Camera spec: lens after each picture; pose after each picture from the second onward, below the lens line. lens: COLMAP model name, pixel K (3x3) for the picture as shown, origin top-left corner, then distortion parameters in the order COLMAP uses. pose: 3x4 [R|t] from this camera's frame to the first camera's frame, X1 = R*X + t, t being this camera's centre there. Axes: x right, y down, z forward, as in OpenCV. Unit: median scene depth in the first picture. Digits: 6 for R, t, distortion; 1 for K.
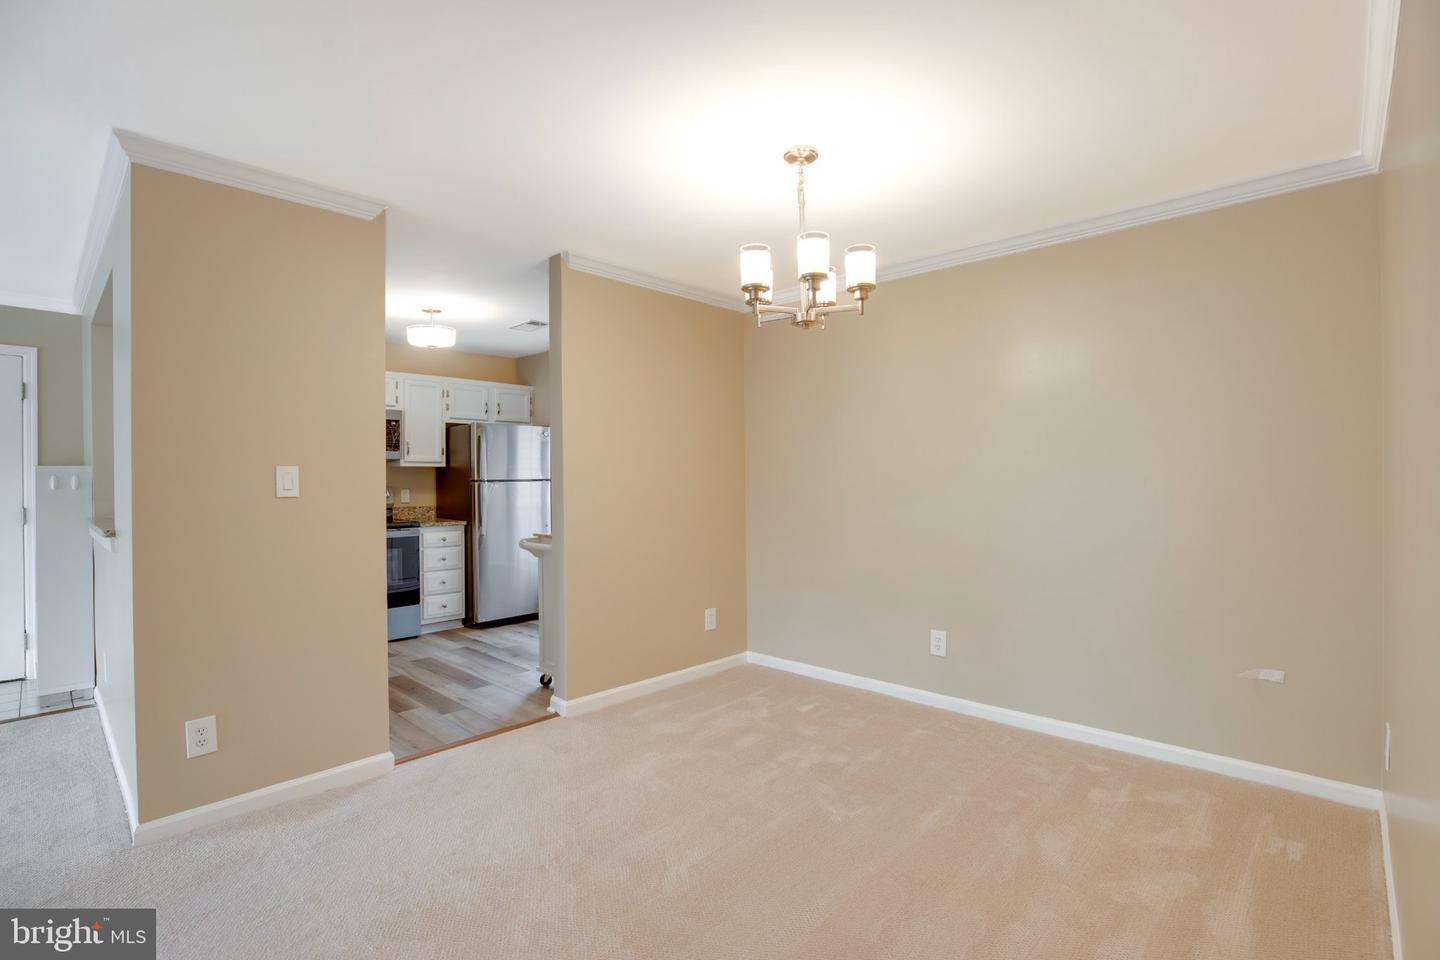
lens RADIAL K [[668.9, 0, 733.8], [0, 668.9, 479.1], [0, 0, 1]] dist [-0.045958, 0.013050]
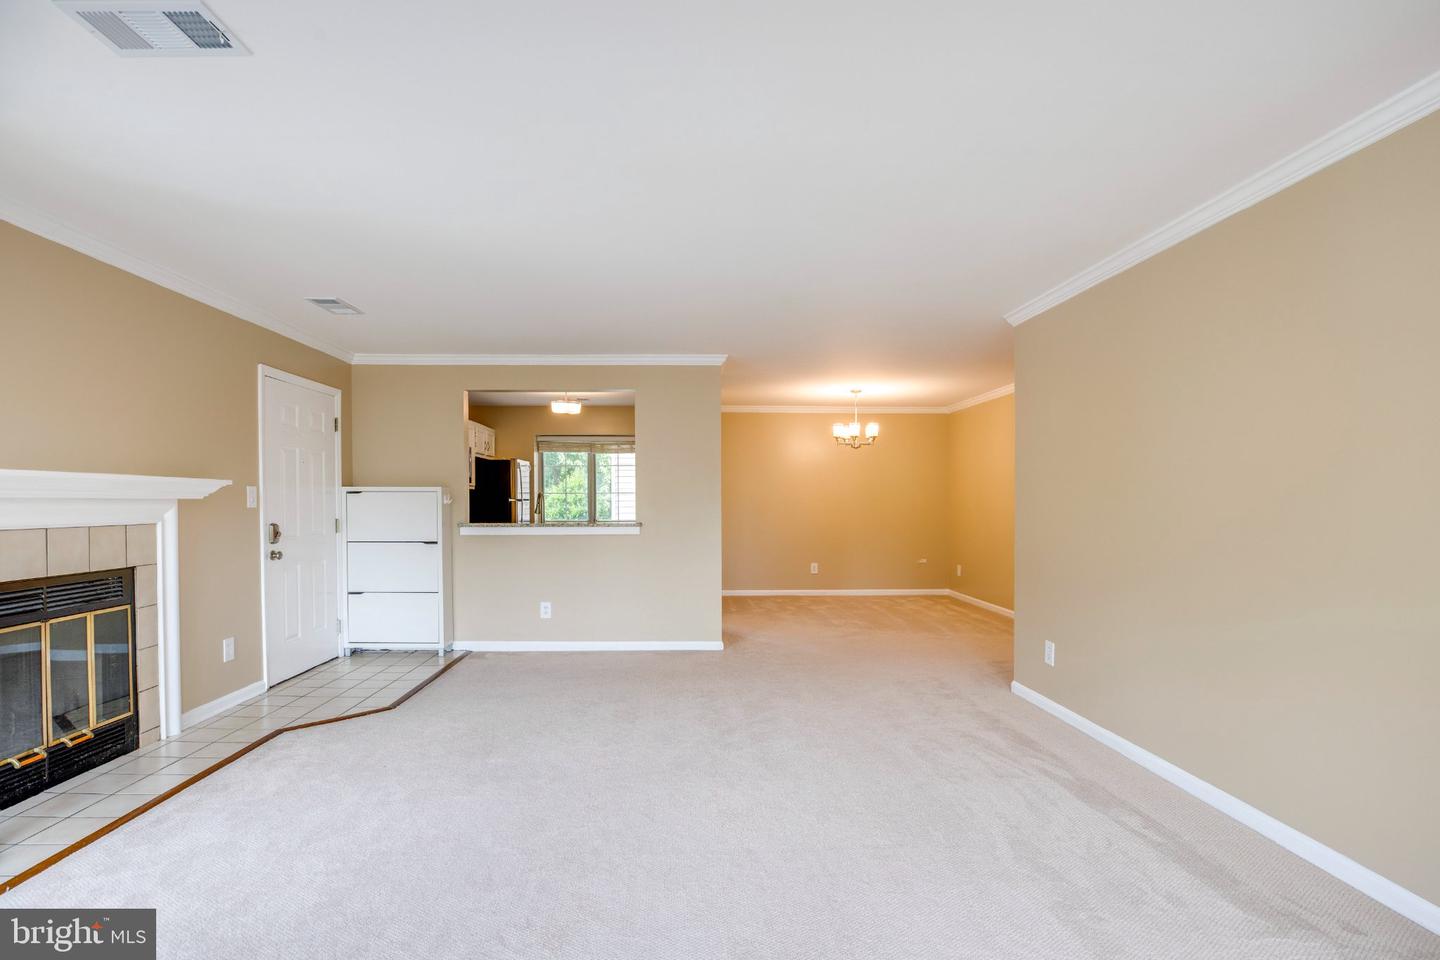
lens RADIAL K [[668.9, 0, 723.8], [0, 668.9, 515.9], [0, 0, 1]] dist [-0.045958, 0.013050]
pose [[0.701993, -0.009740, 0.712117, -1.604062], [-0.004690, 0.999822, 0.018298, 0.012363], [-0.712168, -0.016185, 0.701822, -0.451392]]
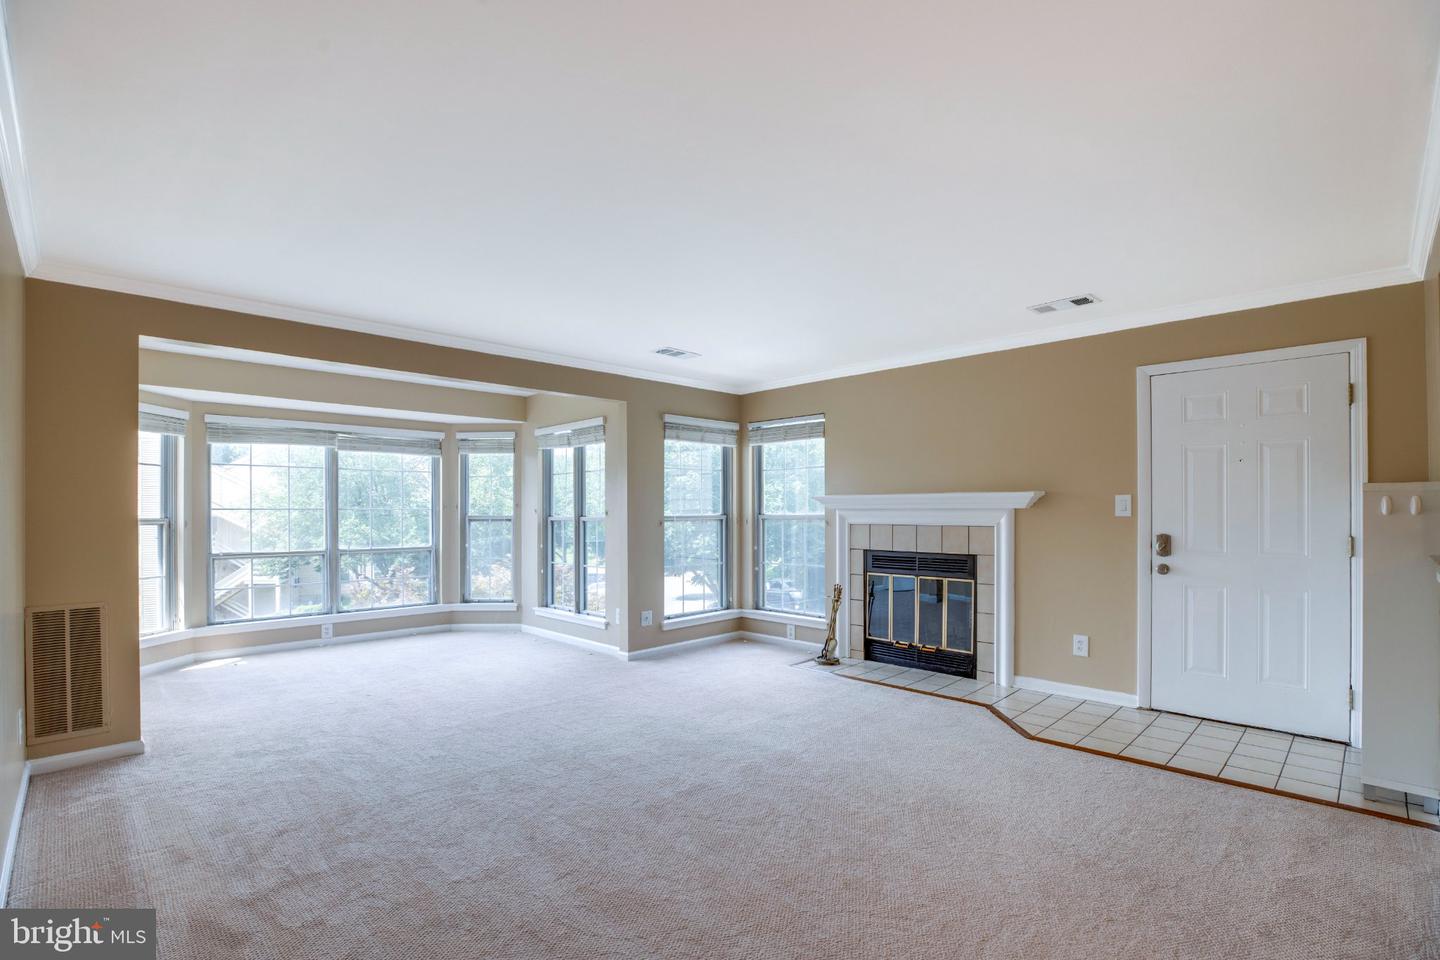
lens RADIAL K [[668.9, 0, 725.8], [0, 668.9, 512.9], [0, 0, 1]] dist [-0.045958, 0.013050]
pose [[-0.034672, 0.011036, -0.999338, -0.269973], [0.004713, 0.999930, 0.010879, 0.001877], [0.999388, -0.004332, -0.034722, 0.251160]]
